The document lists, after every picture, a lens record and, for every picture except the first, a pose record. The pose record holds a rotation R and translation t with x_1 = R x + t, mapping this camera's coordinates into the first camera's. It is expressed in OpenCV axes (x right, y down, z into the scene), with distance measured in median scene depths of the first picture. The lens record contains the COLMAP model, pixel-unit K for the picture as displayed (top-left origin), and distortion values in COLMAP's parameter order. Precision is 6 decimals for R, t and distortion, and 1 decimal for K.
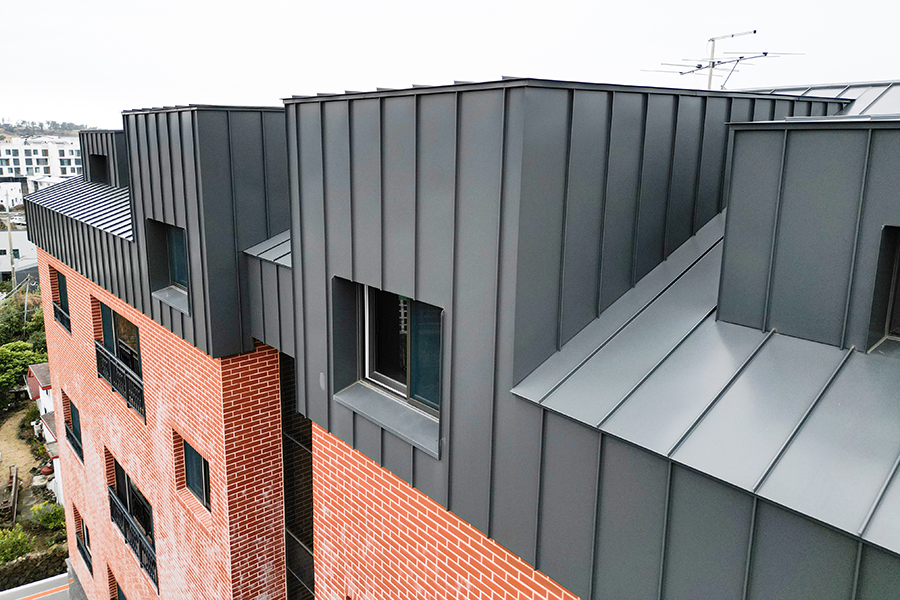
lens RADIAL K [[639.4, 0, 451.3], [0, 639.4, 258.7], [0, 0, 1]] dist [0.053933, -0.040813]
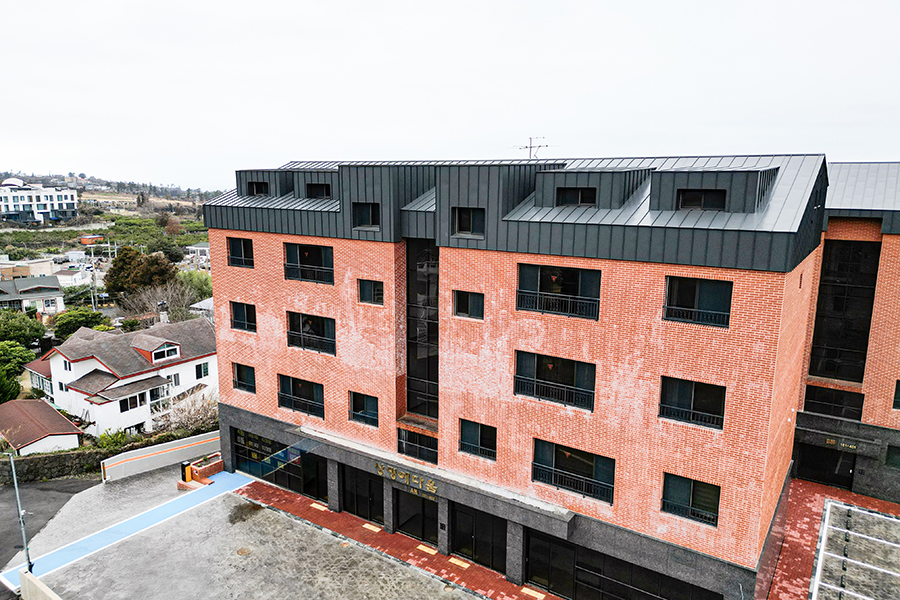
lens RADIAL K [[639.4, 0, 455.5], [0, 639.4, 300.4], [0, 0, 1]] dist [0.053933, -0.040813]
pose [[0.965791, -0.054675, 0.253492, -0.793920], [0.051463, 0.998489, 0.019289, 0.354809], [-0.254163, -0.005584, 0.967145, -1.958438]]
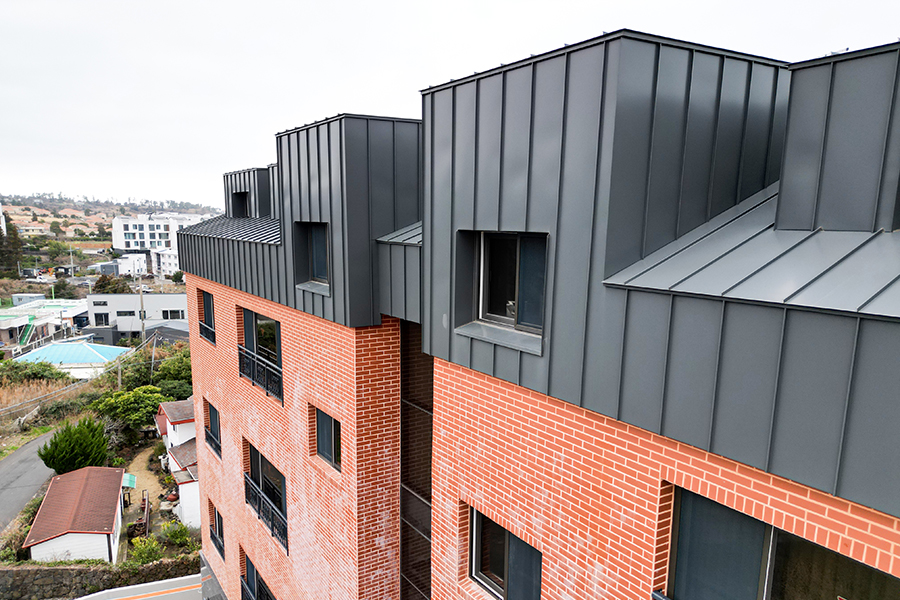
lens RADIAL K [[639.4, 0, 452.6], [0, 639.4, 336.4], [0, 0, 1]] dist [0.053933, -0.040813]
pose [[0.990480, 0.026885, -0.135009, -0.012469], [-0.027142, 0.999632, -0.000061, 0.146090], [0.134958, 0.003725, 0.990844, -0.146789]]
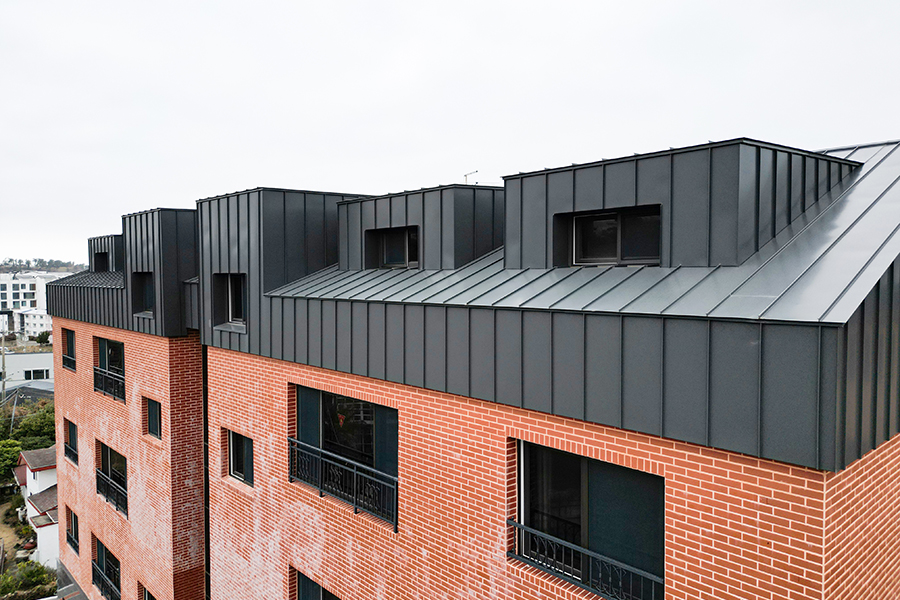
lens RADIAL K [[639.4, 0, 455.1], [0, 639.4, 297.5], [0, 0, 1]] dist [0.053933, -0.040813]
pose [[0.999511, -0.015790, 0.027003, 0.392298], [0.019442, 0.989846, -0.140806, 0.286203], [-0.024505, 0.141262, 0.989669, -0.826414]]
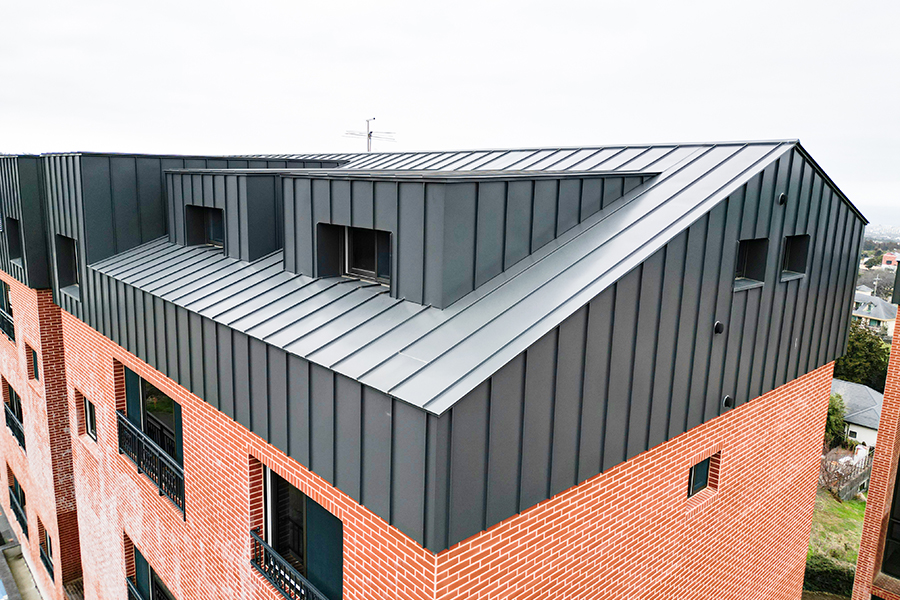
lens RADIAL K [[639.4, 0, 464.4], [0, 639.4, 304.4], [0, 0, 1]] dist [0.053933, -0.040813]
pose [[0.999218, 0.020759, 0.033663, 0.727845], [-0.020894, 0.999775, 0.003663, 0.147498], [-0.033580, -0.004364, 0.999427, -0.817830]]
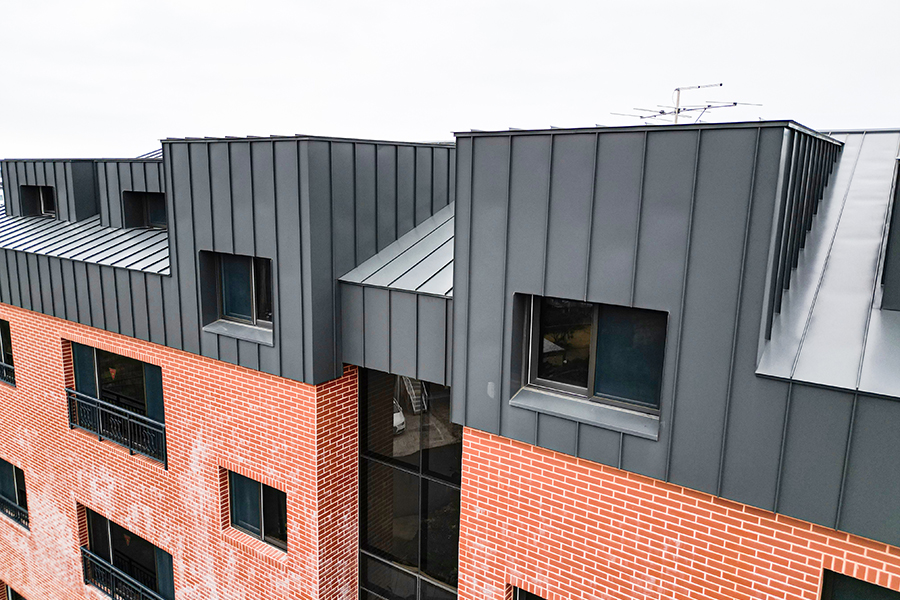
lens RADIAL K [[639.4, 0, 451.5], [0, 639.4, 298.5], [0, 0, 1]] dist [0.053933, -0.040813]
pose [[0.969723, -0.035925, 0.241553, -0.347618], [0.034982, 0.999354, 0.008194, 0.015044], [-0.241691, 0.000504, 0.970353, -0.030814]]
